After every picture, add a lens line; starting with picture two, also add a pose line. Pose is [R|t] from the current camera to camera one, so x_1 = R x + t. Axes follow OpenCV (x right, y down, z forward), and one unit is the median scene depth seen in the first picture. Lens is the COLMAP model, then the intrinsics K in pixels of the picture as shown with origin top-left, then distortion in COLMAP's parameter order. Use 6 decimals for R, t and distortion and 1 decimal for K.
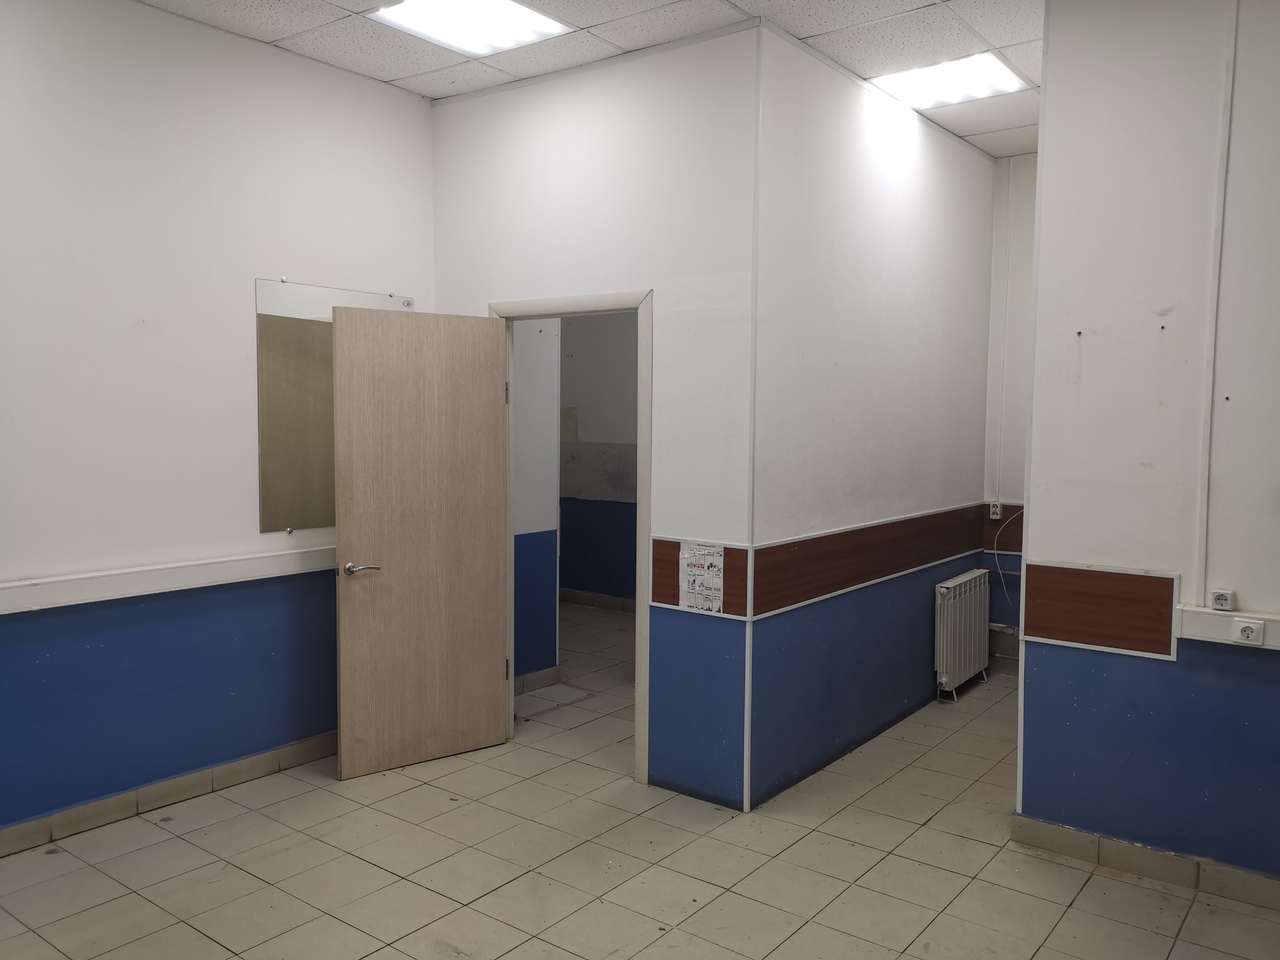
lens RADIAL K [[993.8, 0, 640.0], [0, 993.8, 480.0], [0, 0, 1]] dist [0.036667, -0.006218]
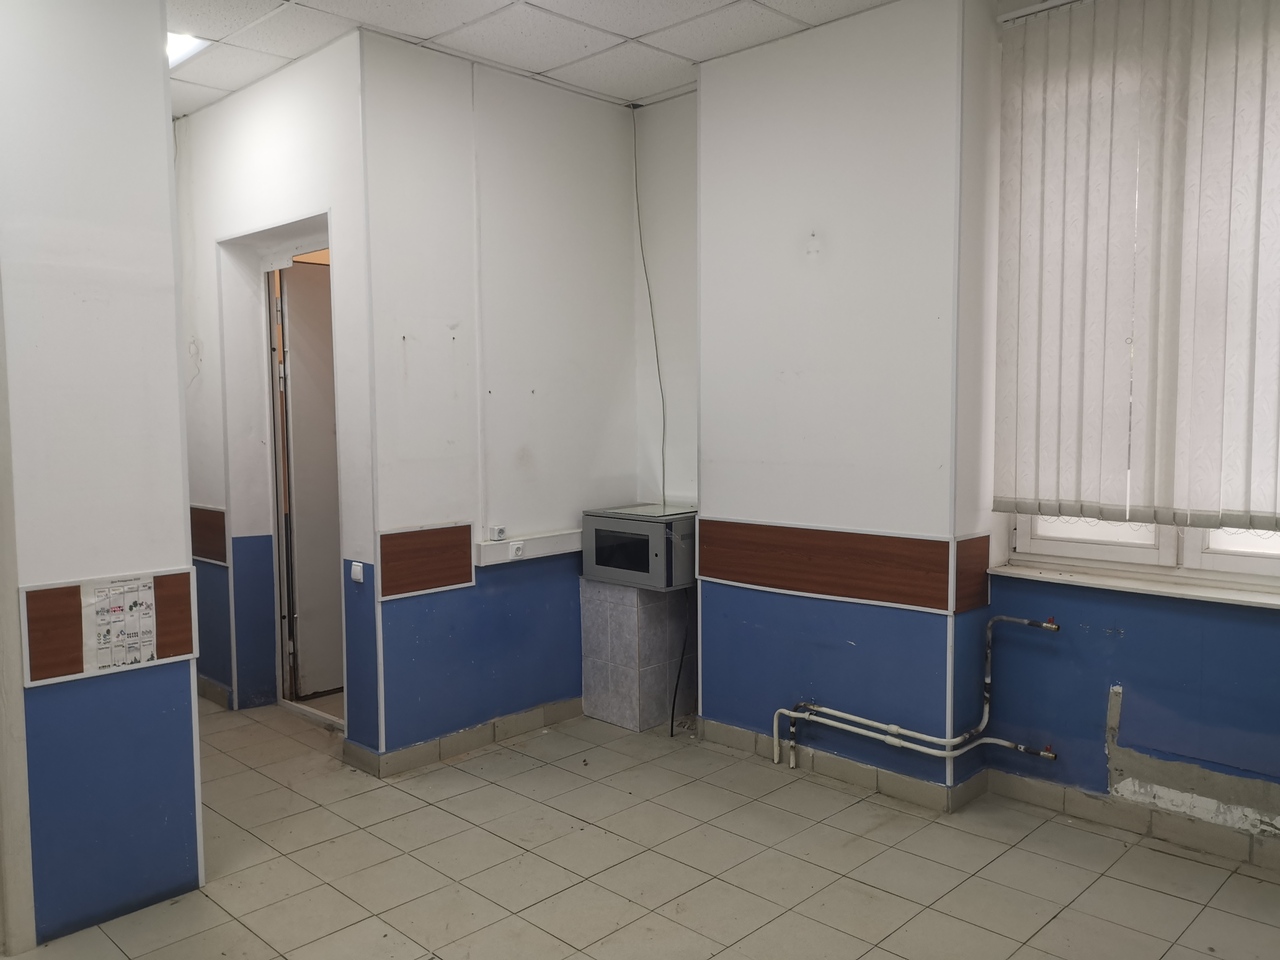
lens RADIAL K [[993.8, 0, 640.0], [0, 993.8, 480.0], [0, 0, 1]] dist [0.036667, -0.006218]
pose [[0.120663, -0.083410, 0.989183, -0.649737], [0.079836, 0.994051, 0.074082, -0.036786], [-0.989478, 0.070033, 0.126604, 0.509692]]
